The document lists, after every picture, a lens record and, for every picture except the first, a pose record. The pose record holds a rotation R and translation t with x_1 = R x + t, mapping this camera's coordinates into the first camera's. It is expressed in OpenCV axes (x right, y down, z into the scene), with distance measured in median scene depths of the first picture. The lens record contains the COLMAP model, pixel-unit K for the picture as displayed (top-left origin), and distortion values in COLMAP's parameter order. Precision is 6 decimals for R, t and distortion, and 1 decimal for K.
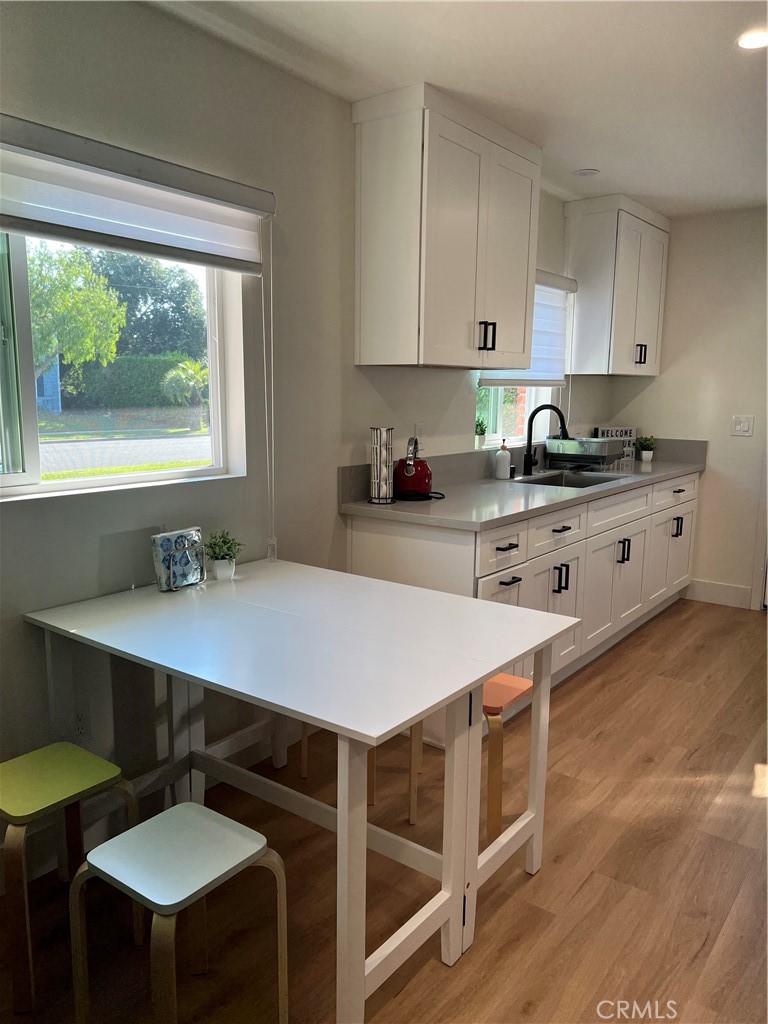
lens RADIAL K [[767.7, 0, 380.4], [0, 767.7, 526.1], [0, 0, 1]] dist [0.051492, -0.064940]
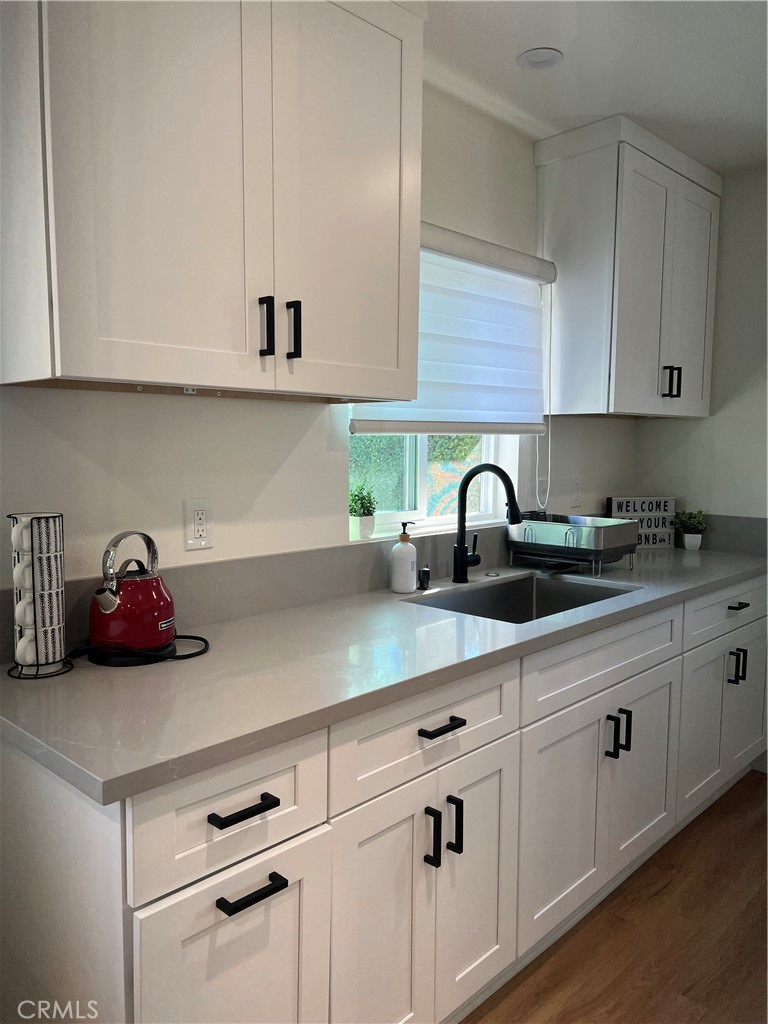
lens RADIAL K [[767.7, 0, 380.2], [0, 767.7, 518.2], [0, 0, 1]] dist [0.051492, -0.064940]
pose [[0.992944, 0.012052, -0.117966, 0.195599], [-0.020838, 0.997075, -0.073533, -0.069067], [0.116735, 0.075473, 0.990291, 0.399921]]
